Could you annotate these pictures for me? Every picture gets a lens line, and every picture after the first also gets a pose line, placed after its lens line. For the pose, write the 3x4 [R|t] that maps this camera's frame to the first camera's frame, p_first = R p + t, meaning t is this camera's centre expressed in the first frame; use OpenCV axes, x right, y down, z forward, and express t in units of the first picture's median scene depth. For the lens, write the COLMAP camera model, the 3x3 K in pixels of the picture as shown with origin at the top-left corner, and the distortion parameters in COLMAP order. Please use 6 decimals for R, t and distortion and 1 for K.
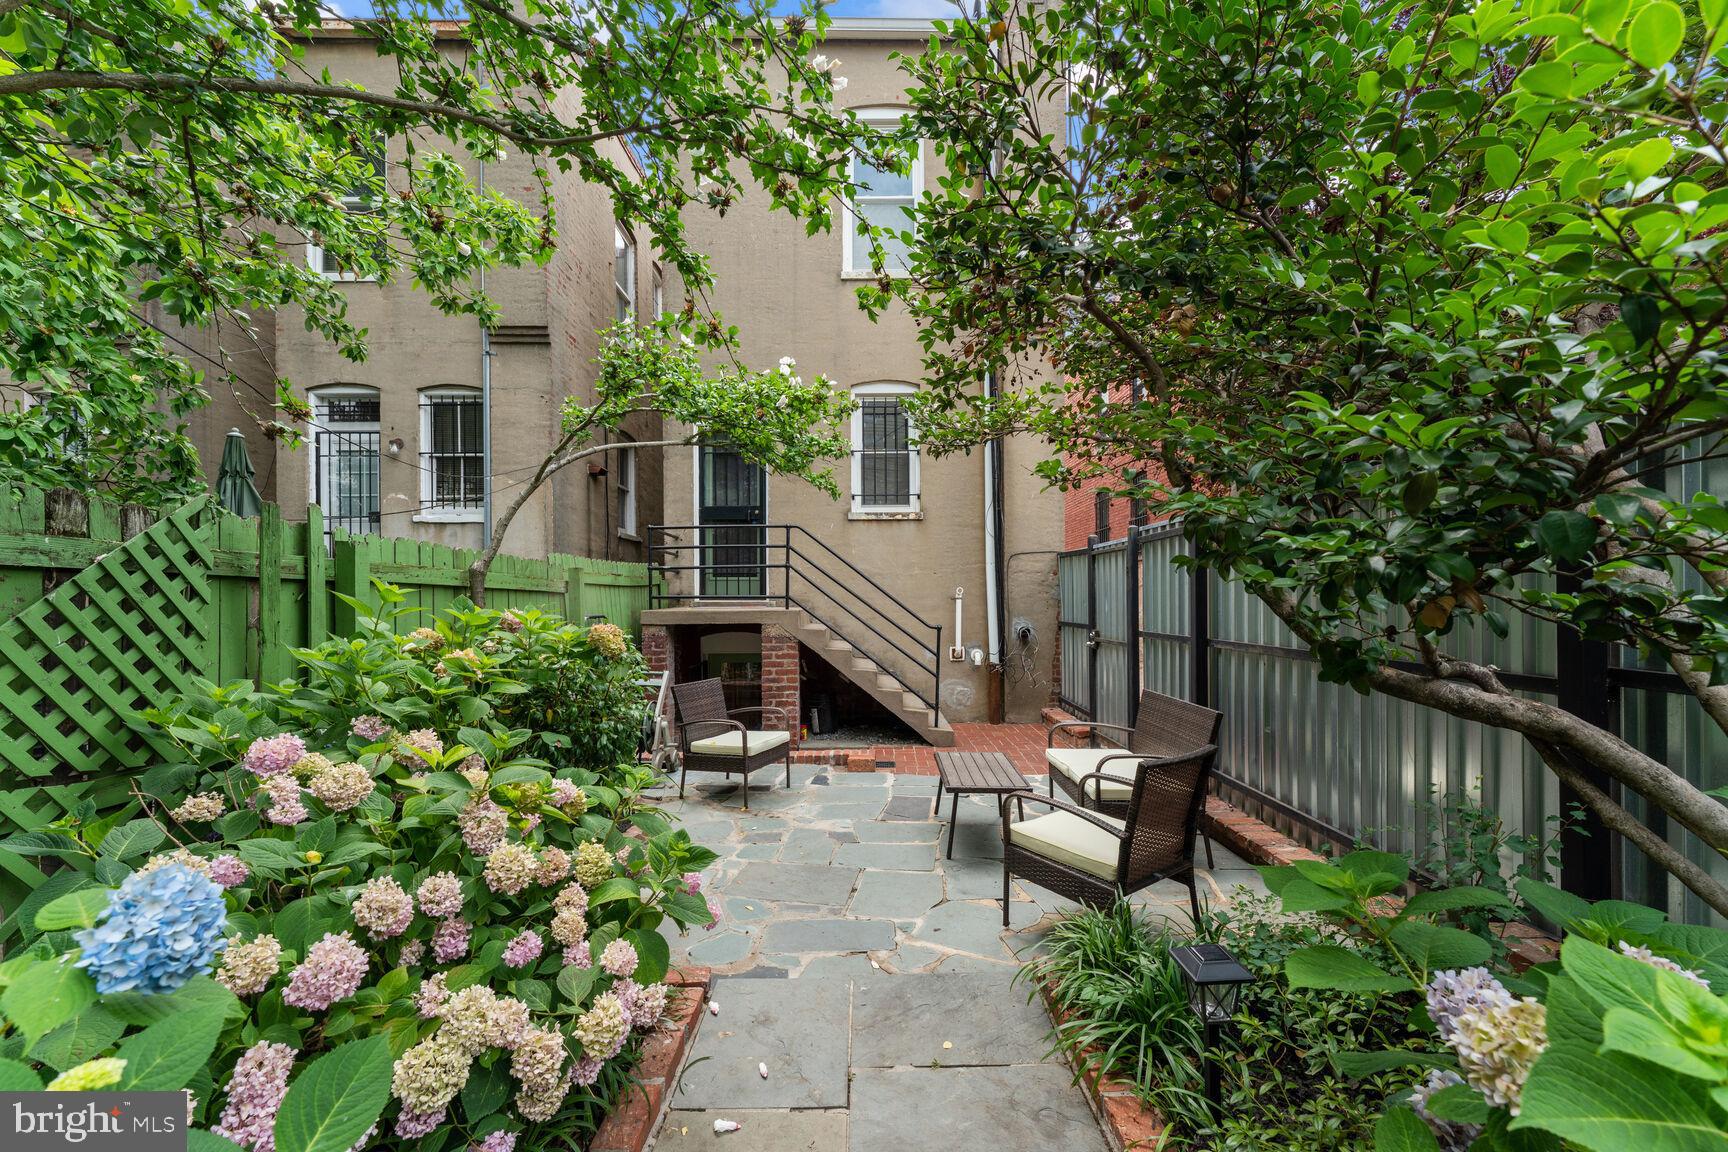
lens RADIAL K [[697.6, 0, 867.2], [0, 697.6, 598.0], [0, 0, 1]] dist [0.000451, -0.000026]
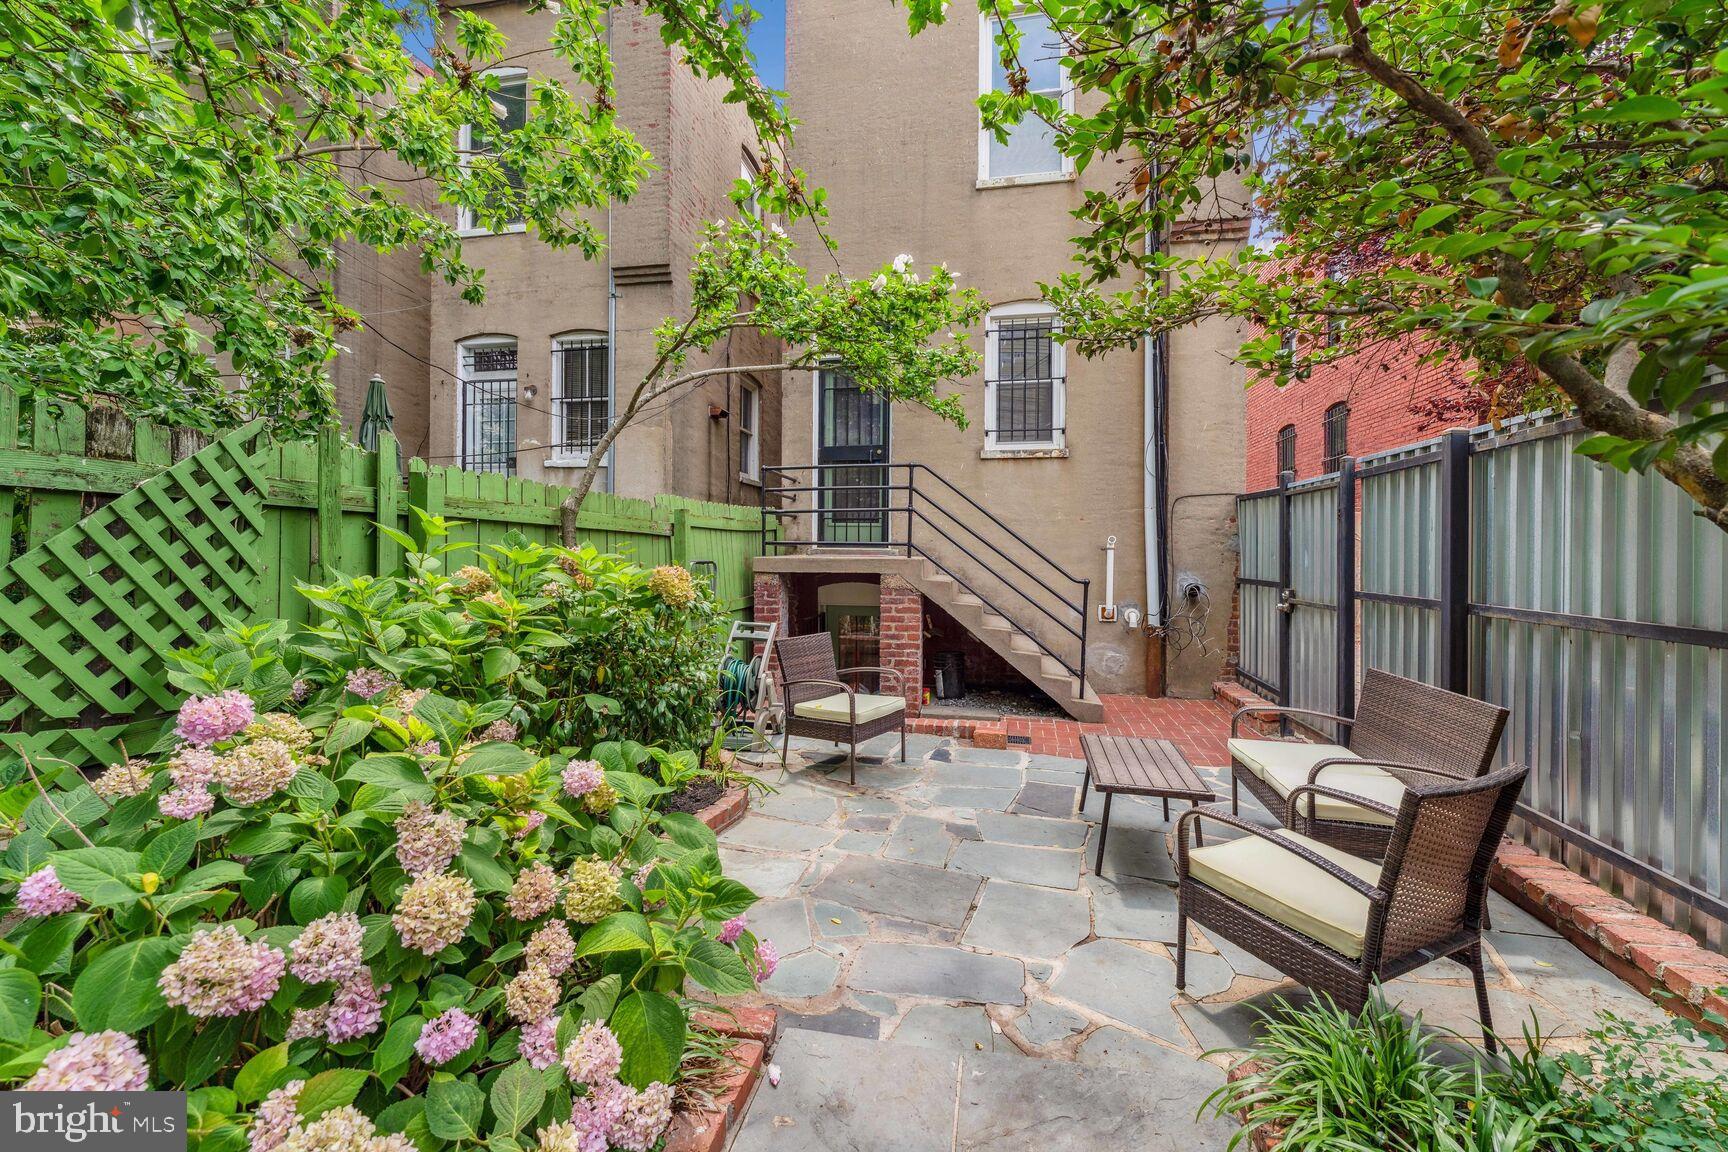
lens RADIAL K [[718.0, 0, 854.3], [0, 718.0, 550.7], [0, 0, 1]] dist [-0.003567, -0.000056]
pose [[0.978447, 0.012163, -0.206138, 0.009018], [-0.012019, 0.999926, 0.001950, 0.009075], [0.206147, 0.000570, 0.978521, 0.128320]]
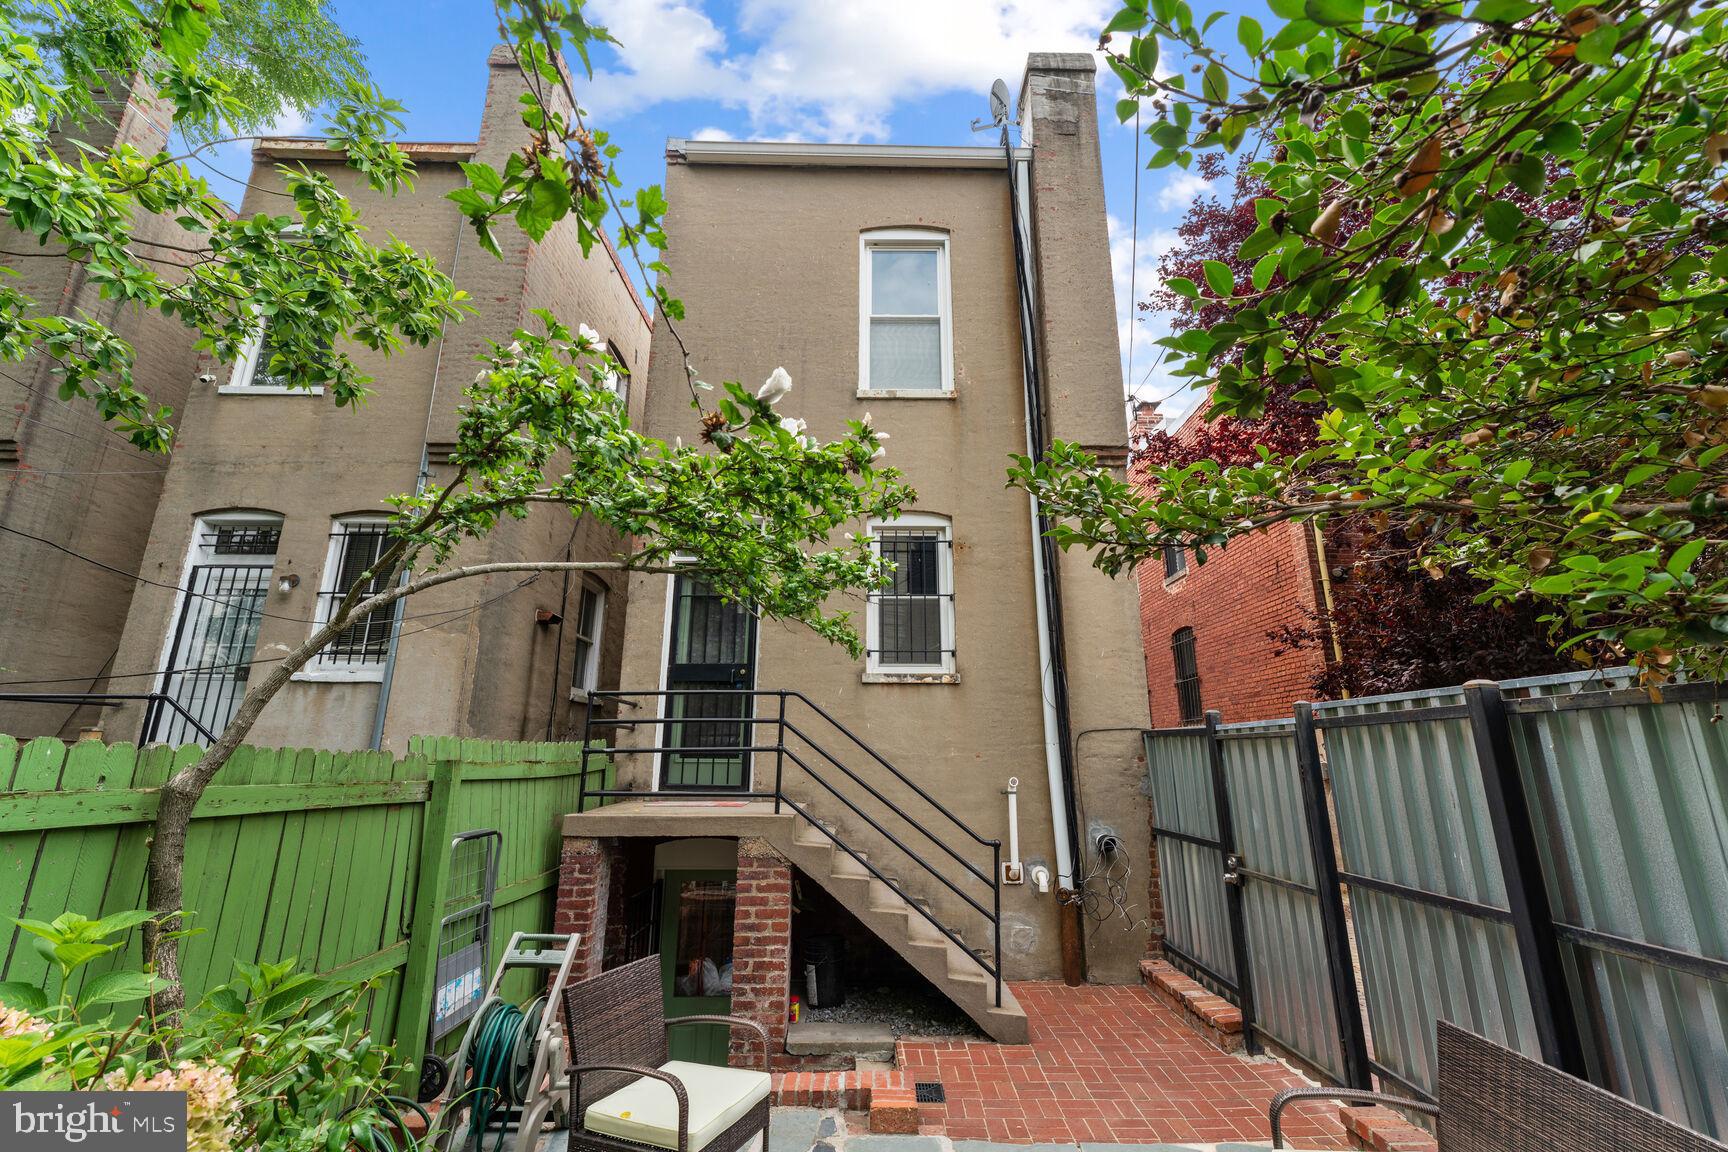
lens RADIAL K [[699.1, 0, 861.4], [0, 699.1, 574.8], [0, 0, 1]] dist [0.001034, 0.000249]
pose [[0.999955, 0.008833, -0.003510, -0.046260], [-0.009432, 0.967746, -0.251751, -0.060132], [0.001173, 0.251773, 0.967786, 0.405593]]
